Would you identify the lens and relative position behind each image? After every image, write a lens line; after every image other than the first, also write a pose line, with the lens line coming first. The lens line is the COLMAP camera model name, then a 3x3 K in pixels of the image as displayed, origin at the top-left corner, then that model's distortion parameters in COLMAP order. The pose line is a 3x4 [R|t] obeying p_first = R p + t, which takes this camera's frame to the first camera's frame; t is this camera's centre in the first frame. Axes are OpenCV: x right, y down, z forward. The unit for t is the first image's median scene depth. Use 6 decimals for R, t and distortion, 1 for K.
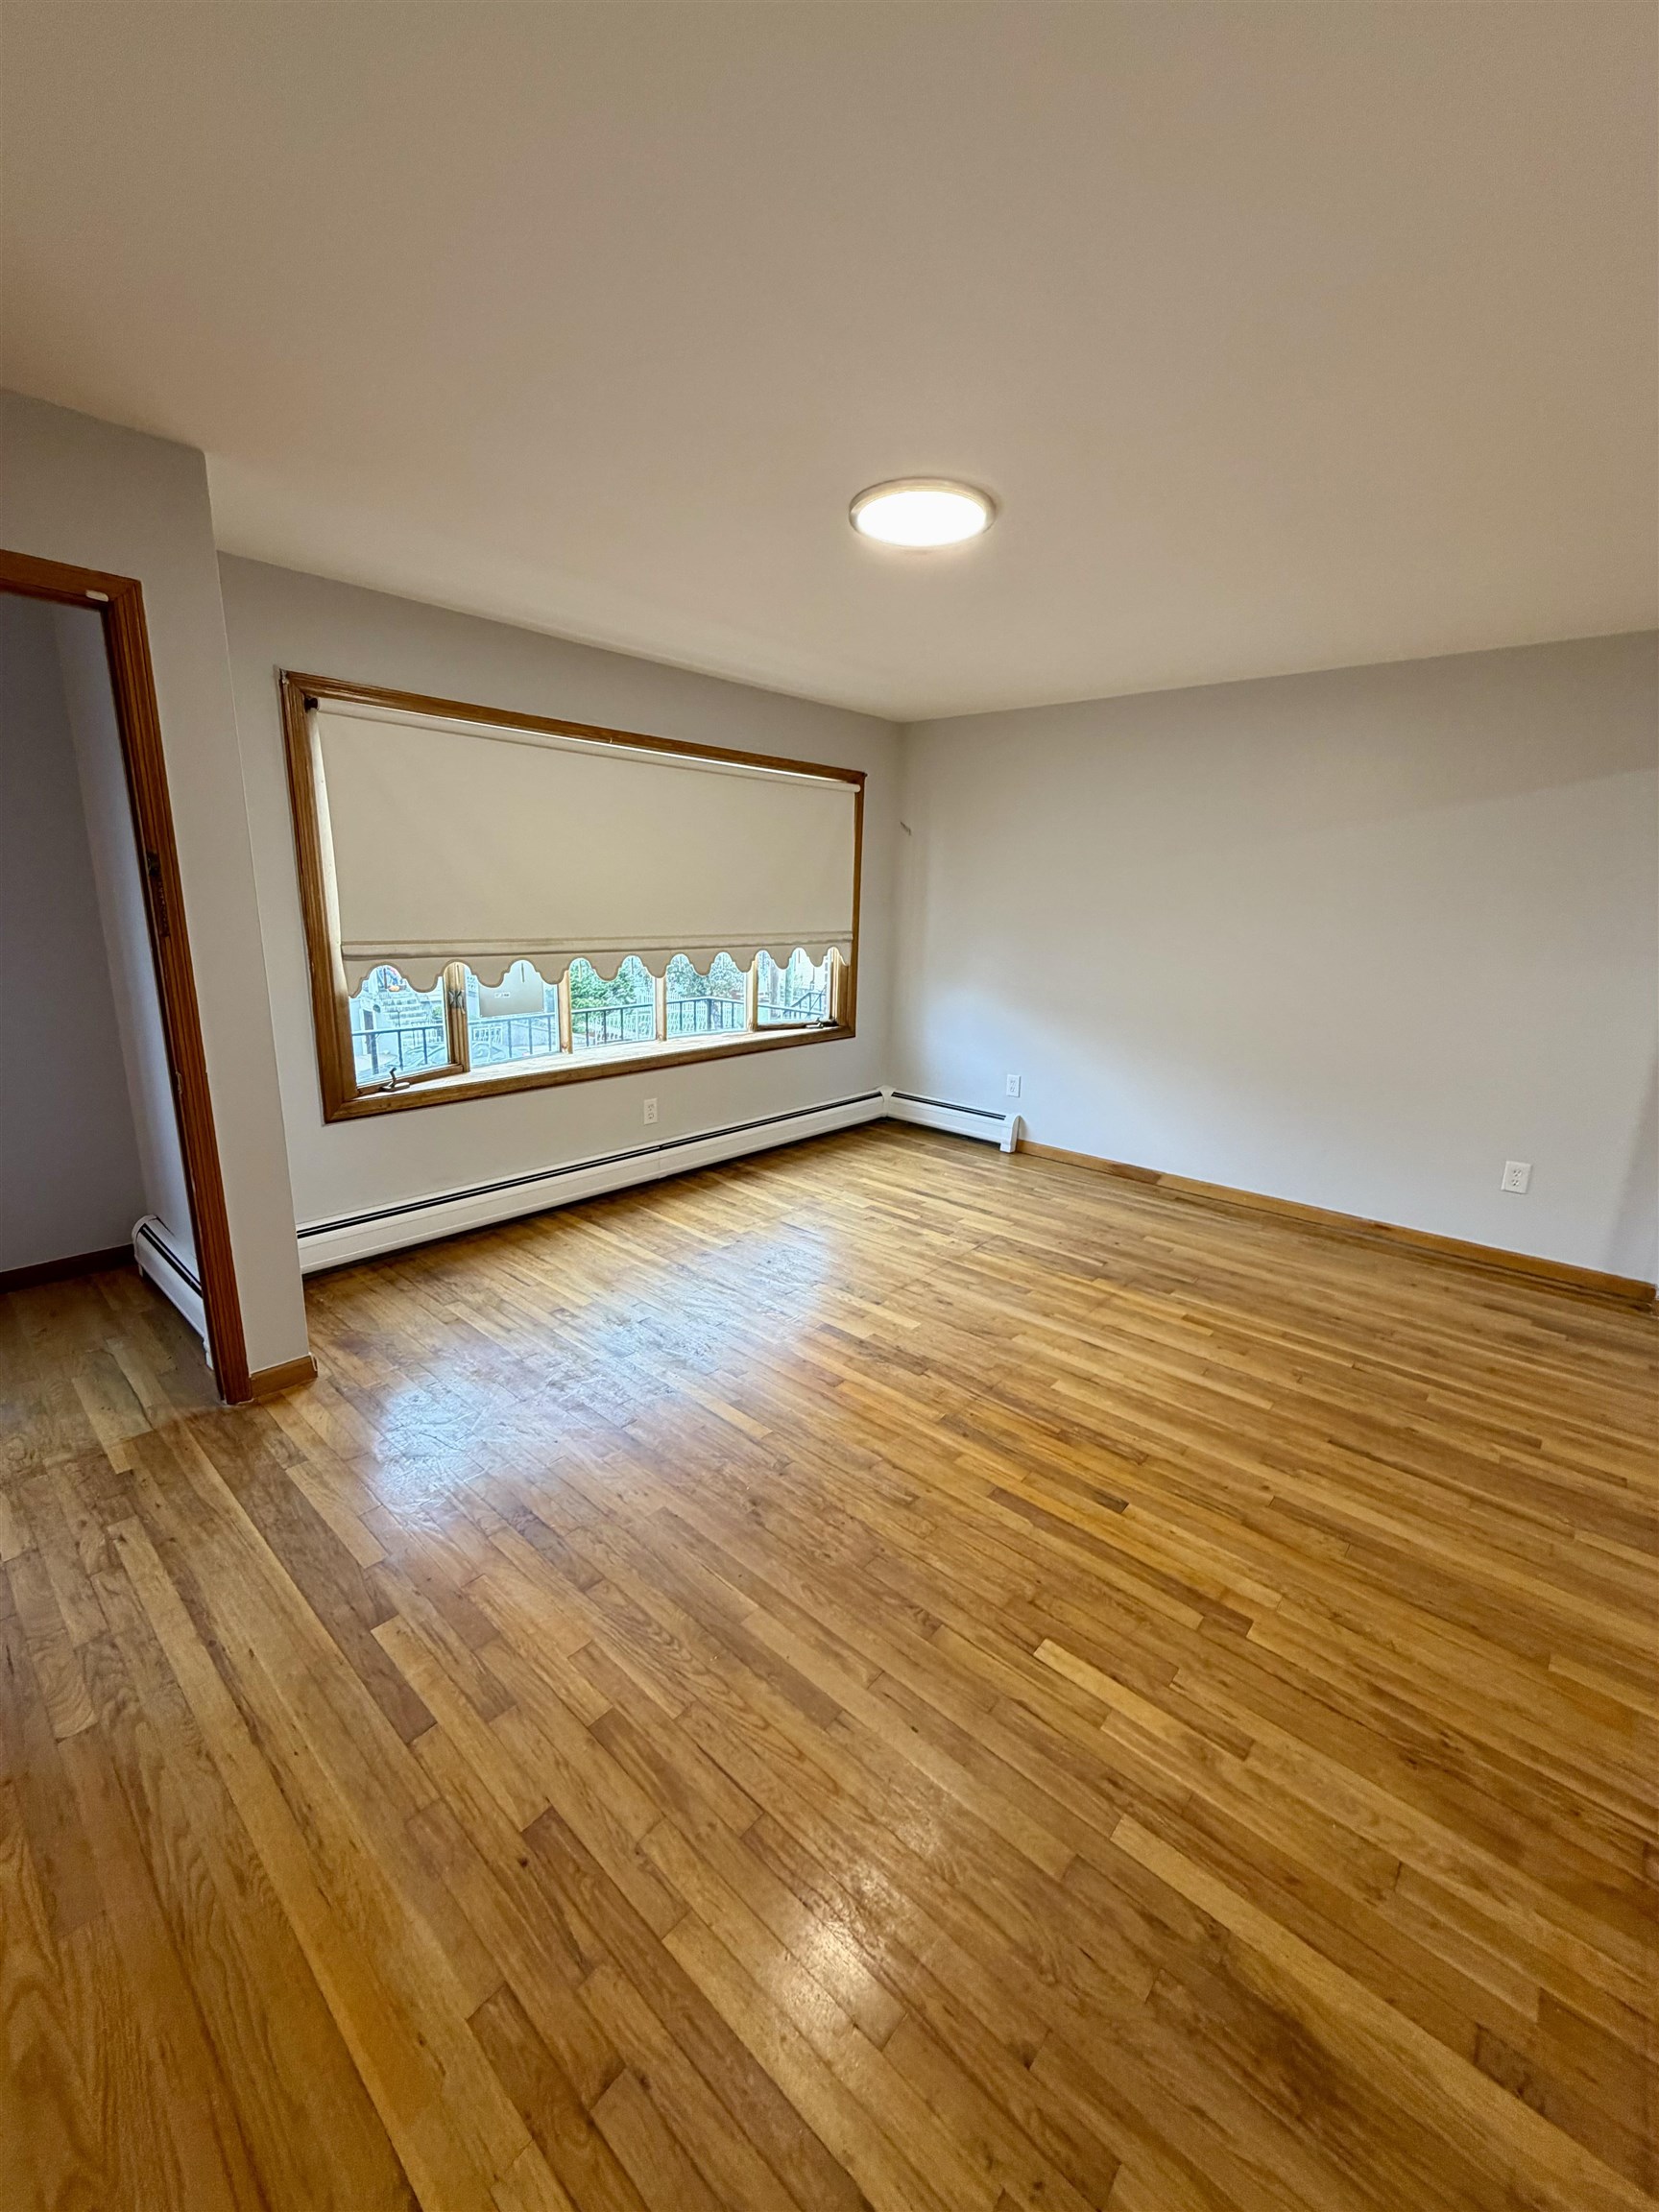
lens RADIAL K [[880.1, 0, 822.9], [0, 880.1, 1100.1], [0, 0, 1]] dist [0.000536, 0.000296]
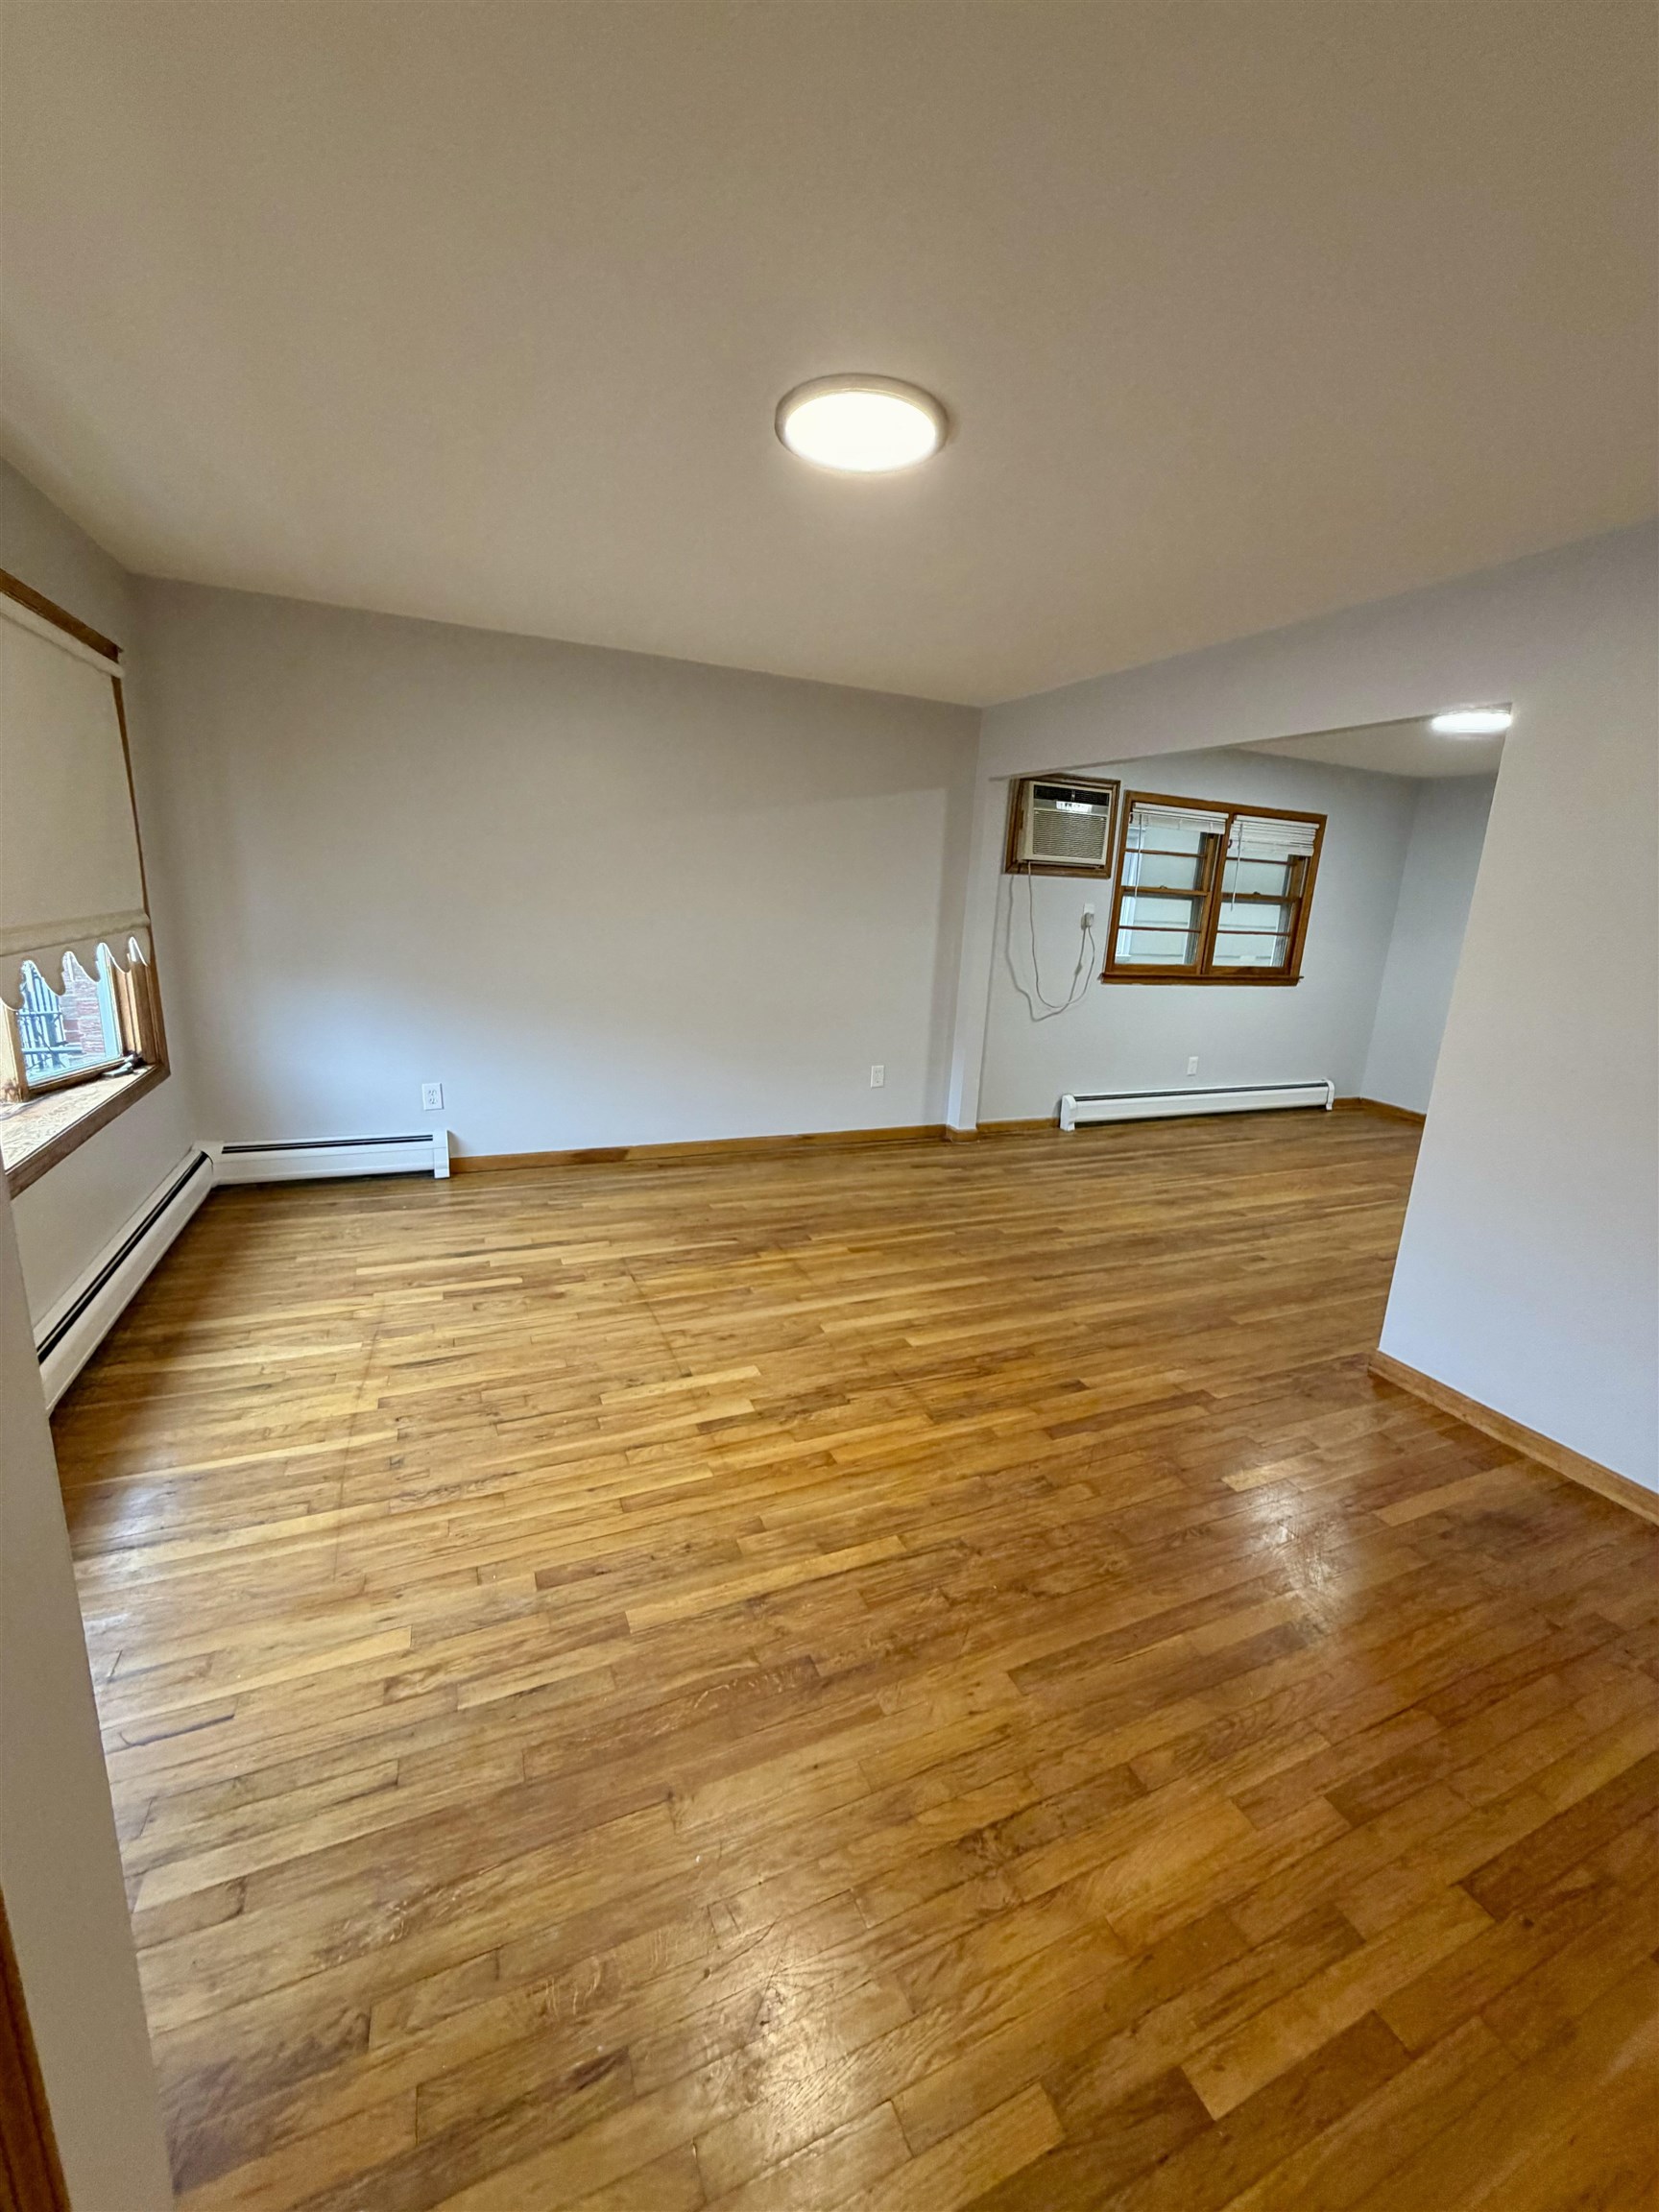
lens RADIAL K [[880.1, 0, 822.9], [0, 880.1, 1100.1], [0, 0, 1]] dist [0.000536, 0.000296]
pose [[0.415958, -0.220126, 0.882340, -0.530609], [0.171077, 0.971879, 0.161814, -0.125613], [-0.893147, 0.083640, 0.441919, 0.475880]]
